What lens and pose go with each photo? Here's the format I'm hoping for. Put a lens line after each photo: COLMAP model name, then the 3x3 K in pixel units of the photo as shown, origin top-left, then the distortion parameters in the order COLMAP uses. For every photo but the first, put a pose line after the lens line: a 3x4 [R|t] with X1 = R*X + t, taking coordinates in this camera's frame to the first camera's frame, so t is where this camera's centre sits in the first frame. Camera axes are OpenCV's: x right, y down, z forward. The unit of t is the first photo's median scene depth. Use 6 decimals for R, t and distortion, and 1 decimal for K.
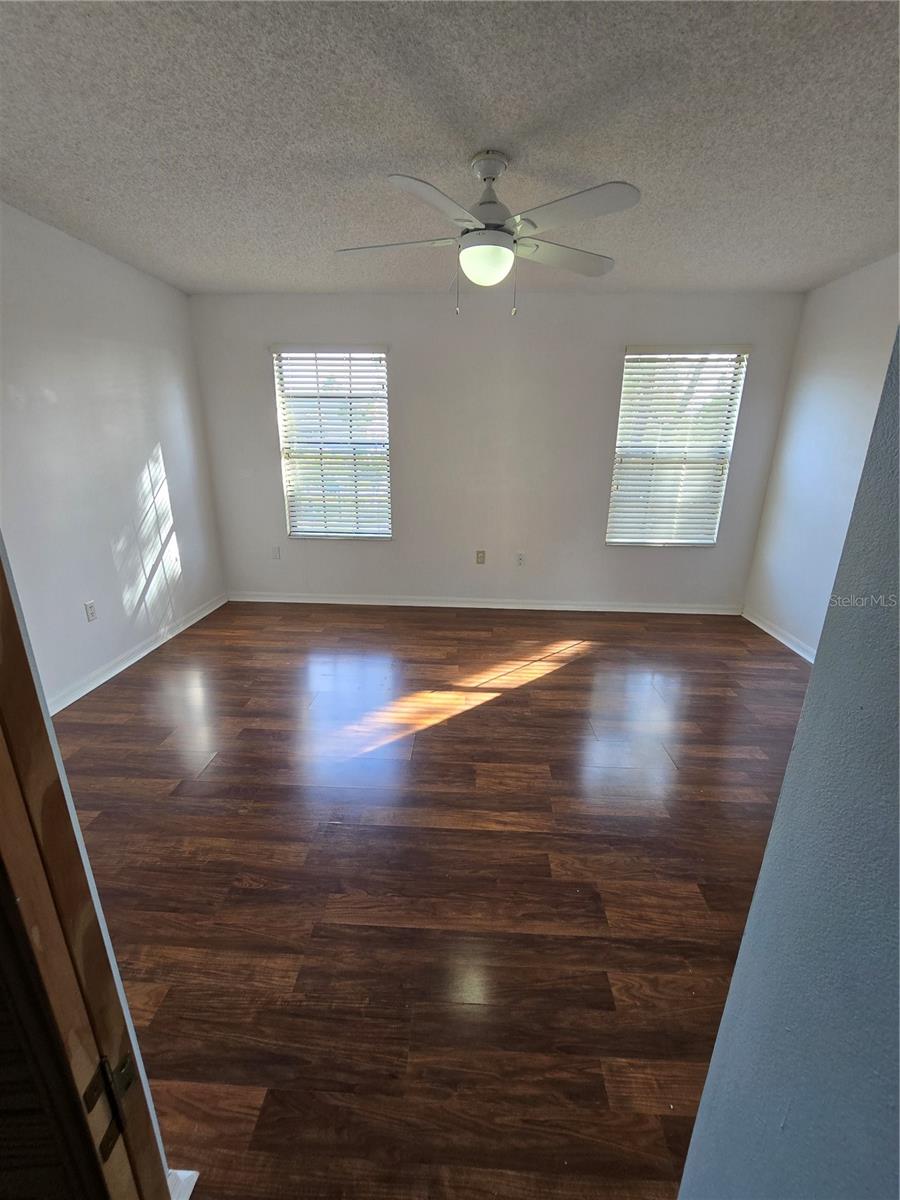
lens RADIAL K [[493.3, 0, 448.9], [0, 493.3, 598.8], [0, 0, 1]] dist [-0.007398, 0.001969]
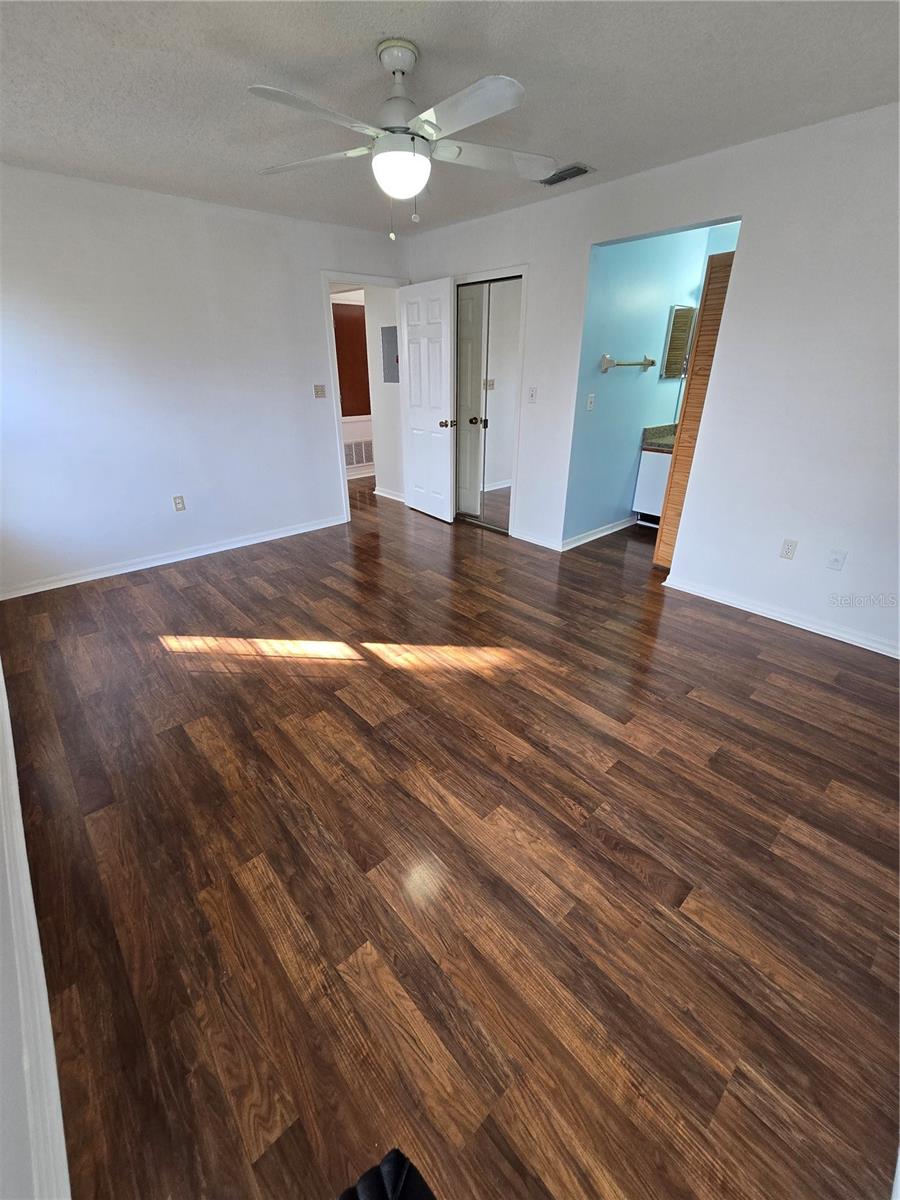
lens RADIAL K [[493.3, 0, 449.1], [0, 493.3, 598.2], [0, 0, 1]] dist [-0.007398, 0.001969]
pose [[-0.706158, -0.314154, 0.634546, -0.560717], [0.208490, 0.764194, 0.610360, -0.411635], [-0.676663, 0.563307, -0.474144, 1.233191]]
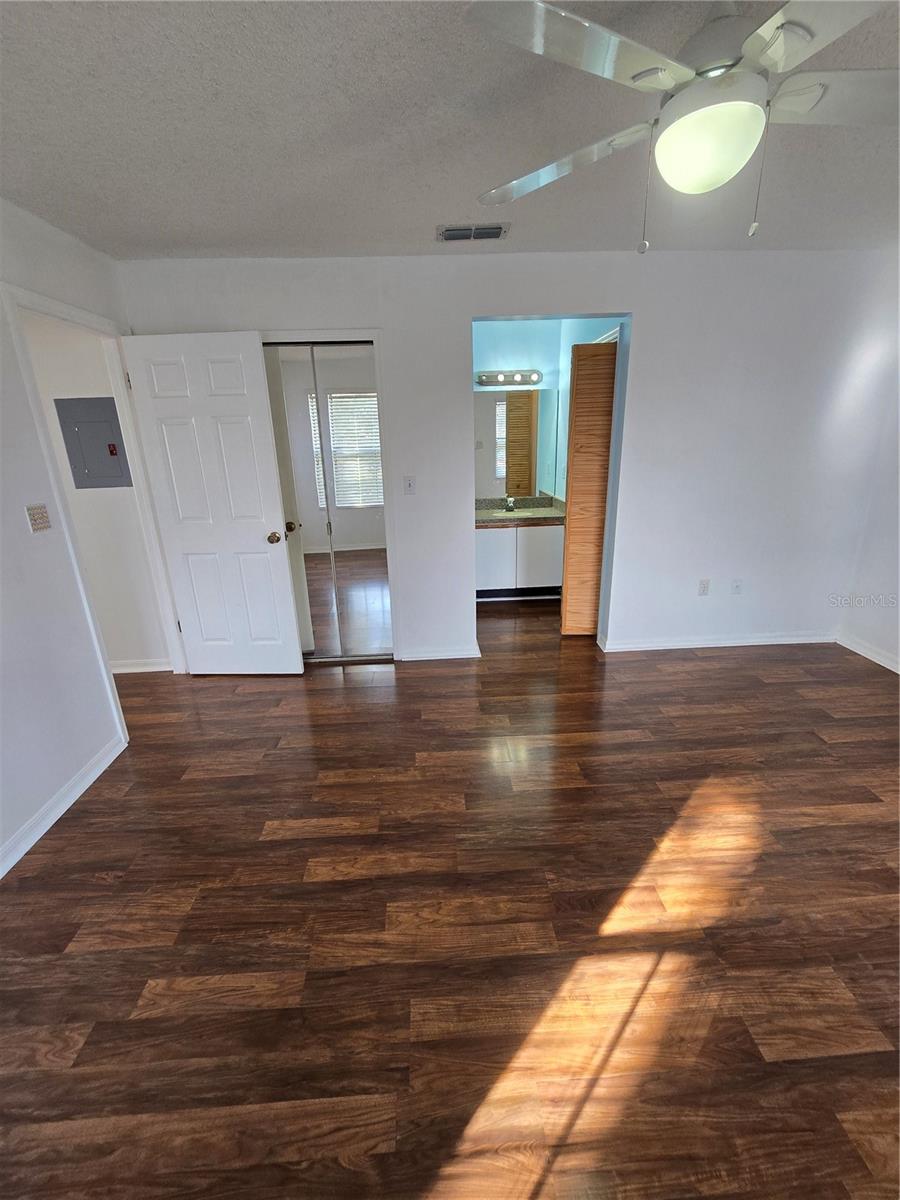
lens RADIAL K [[493.3, 0, 446.1], [0, 493.3, 598.4], [0, 0, 1]] dist [-0.007398, 0.001969]
pose [[-0.994644, 0.046971, -0.092076, 0.303730], [-0.015742, 0.811564, 0.584051, -0.394809], [0.102159, 0.582372, -0.806477, 1.146114]]
